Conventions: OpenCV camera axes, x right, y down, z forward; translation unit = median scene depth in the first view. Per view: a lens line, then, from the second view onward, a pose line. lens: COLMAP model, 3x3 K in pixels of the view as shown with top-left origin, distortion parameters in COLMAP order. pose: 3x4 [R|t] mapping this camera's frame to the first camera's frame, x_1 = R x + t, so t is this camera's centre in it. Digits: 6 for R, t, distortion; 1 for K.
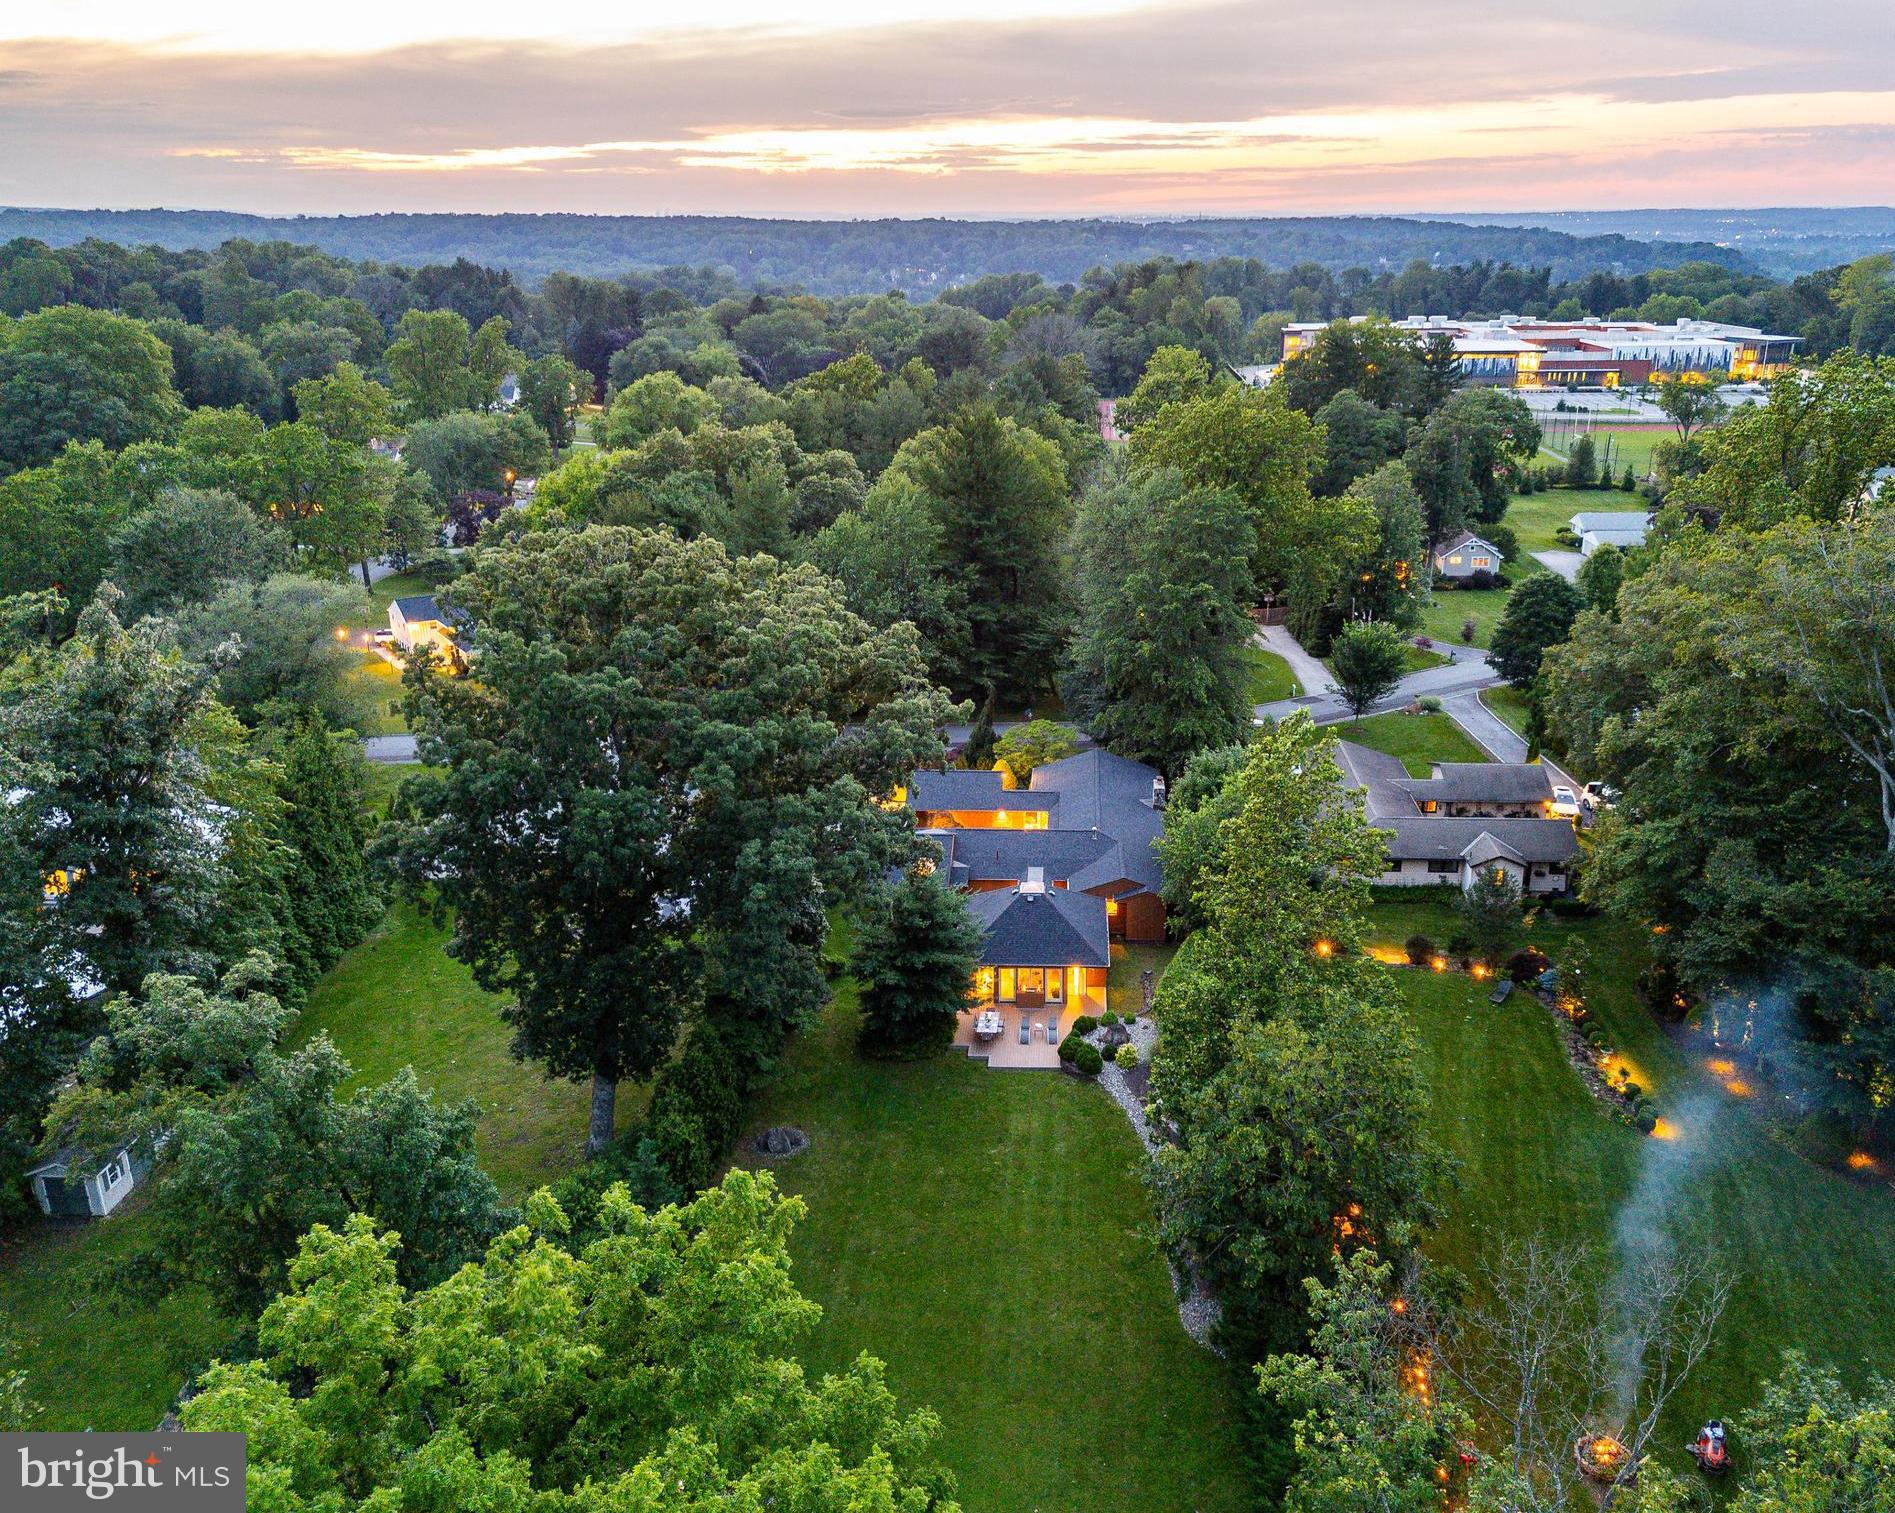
lens RADIAL K [[1745.8, 0, 947.8], [0, 1745.8, 670.3], [0, 0, 1]] dist [0.023936, -0.002265]
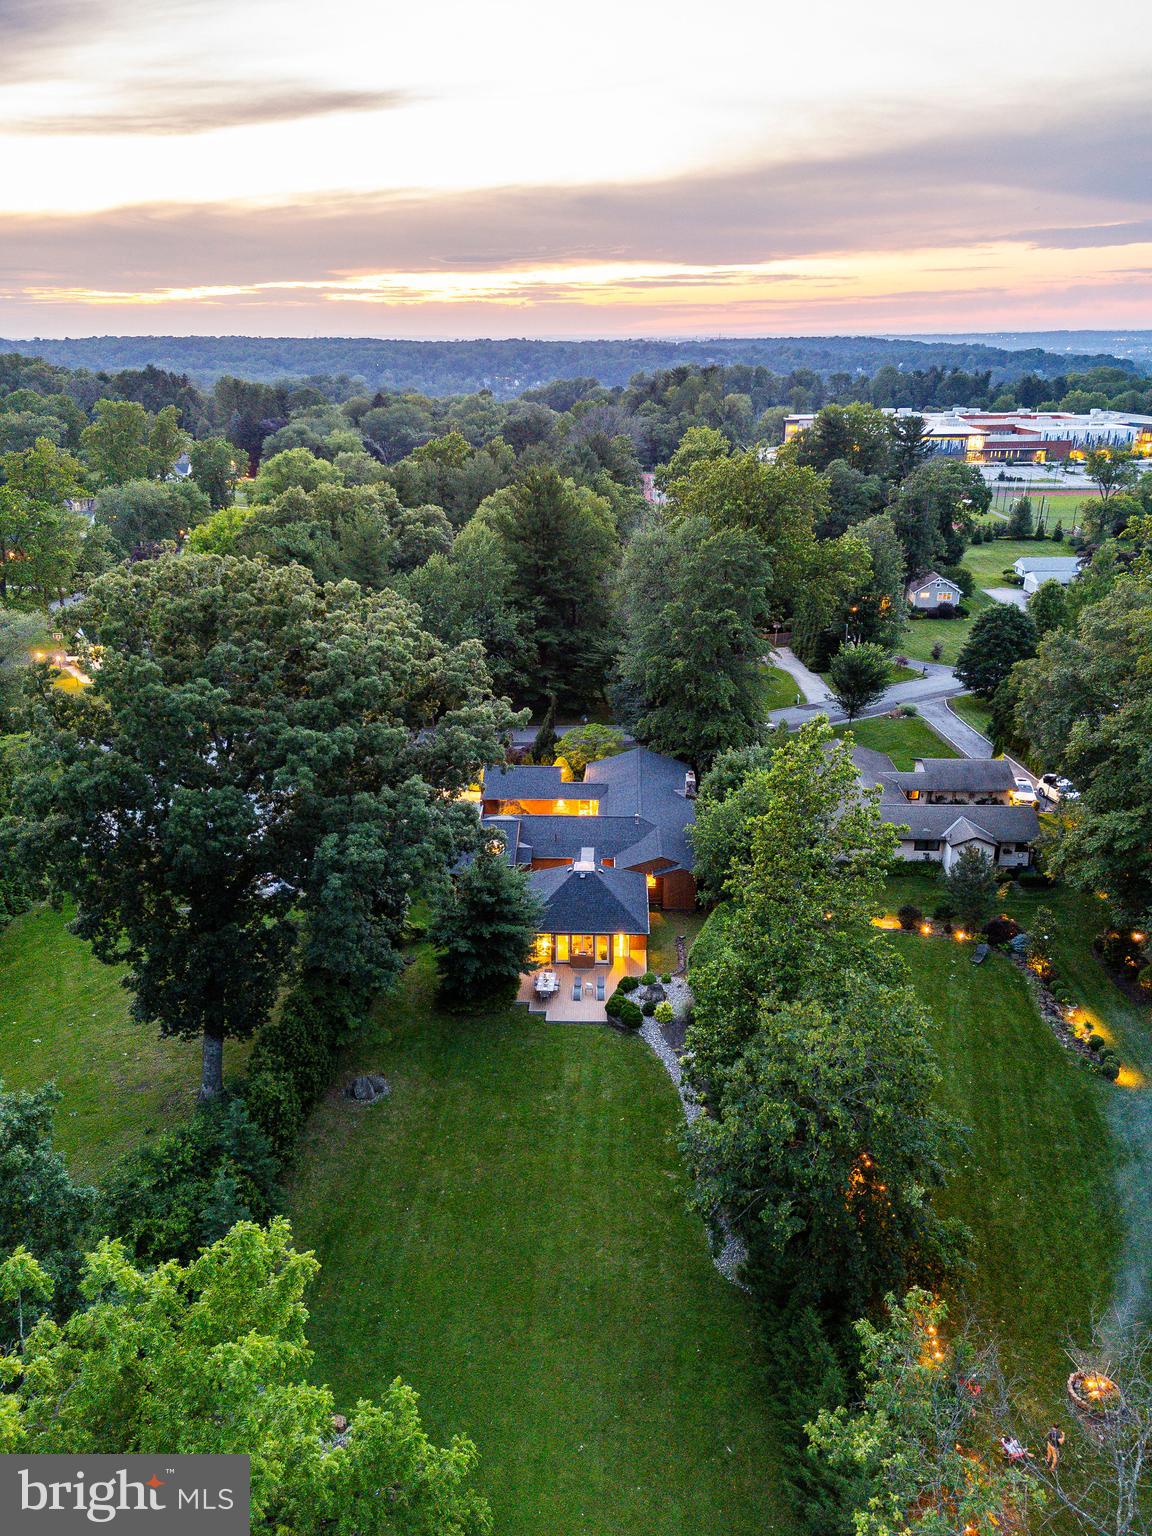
lens RADIAL K [[1112.5, 0, 576.0], [0, 1112.5, 768.0], [0, 0, 1]] dist [0.056427, -0.056043]
pose [[0.999624, -0.003275, 0.027210, 0.021237], [0.001308, 0.997402, 0.072021, 0.003324], [-0.027376, -0.071958, 0.997032, 0.238760]]
